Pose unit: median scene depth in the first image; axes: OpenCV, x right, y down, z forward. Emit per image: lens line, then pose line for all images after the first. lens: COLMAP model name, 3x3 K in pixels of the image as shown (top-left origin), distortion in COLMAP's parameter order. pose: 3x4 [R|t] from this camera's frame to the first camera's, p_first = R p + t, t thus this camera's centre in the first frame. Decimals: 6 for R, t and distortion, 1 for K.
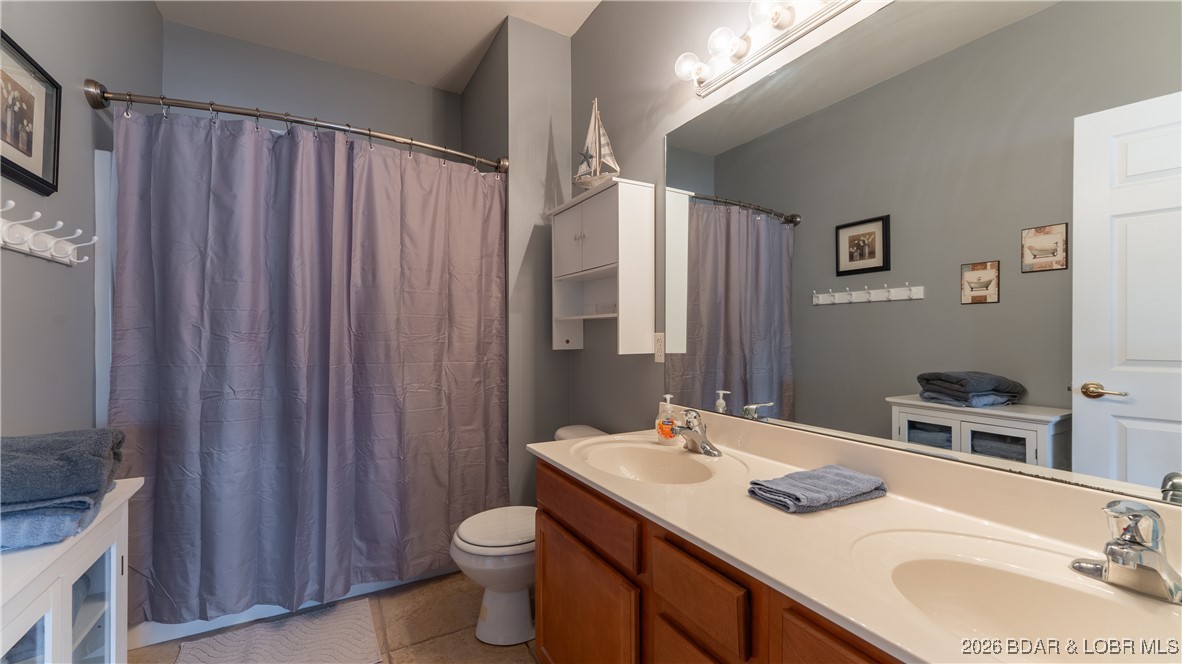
lens RADIAL K [[482.1, 0, 597.7], [0, 482.1, 339.9], [0, 0, 1]] dist [-0.009513, 0.000767]
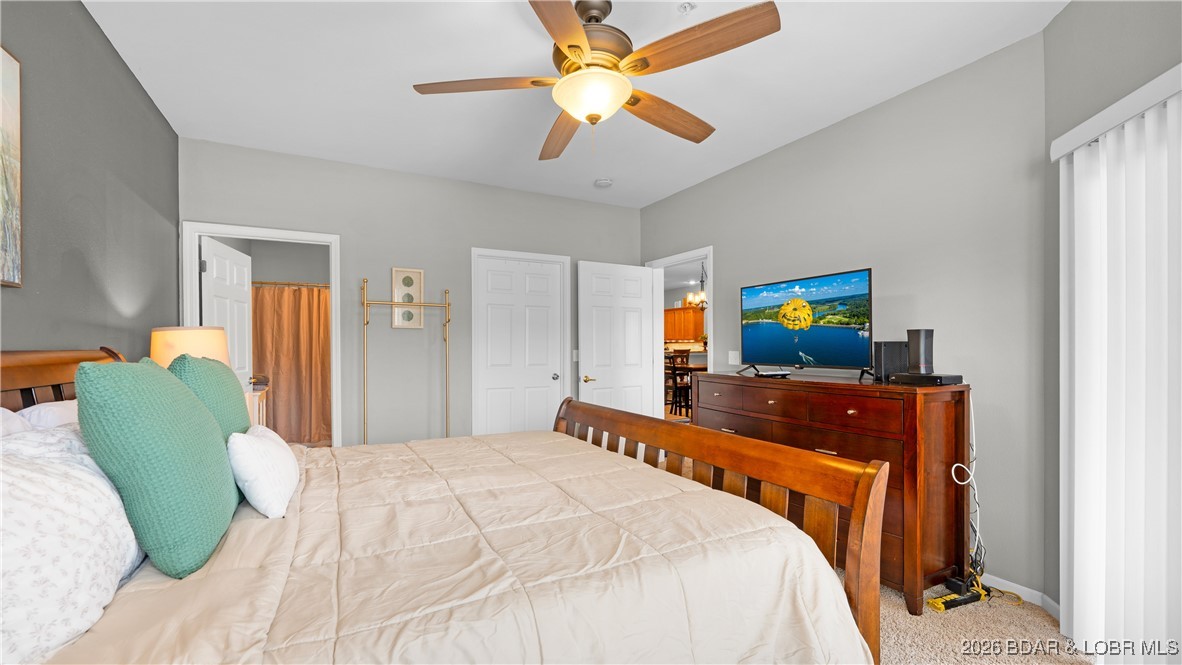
lens RADIAL K [[482.1, 0, 585.6], [0, 482.1, 341.6], [0, 0, 1]] dist [-0.009513, 0.000767]
pose [[0.998579, -0.006741, -0.052861, 1.335734], [0.006734, 0.999977, -0.000316, -0.080305], [0.052862, -0.000041, 0.998602, -1.953413]]
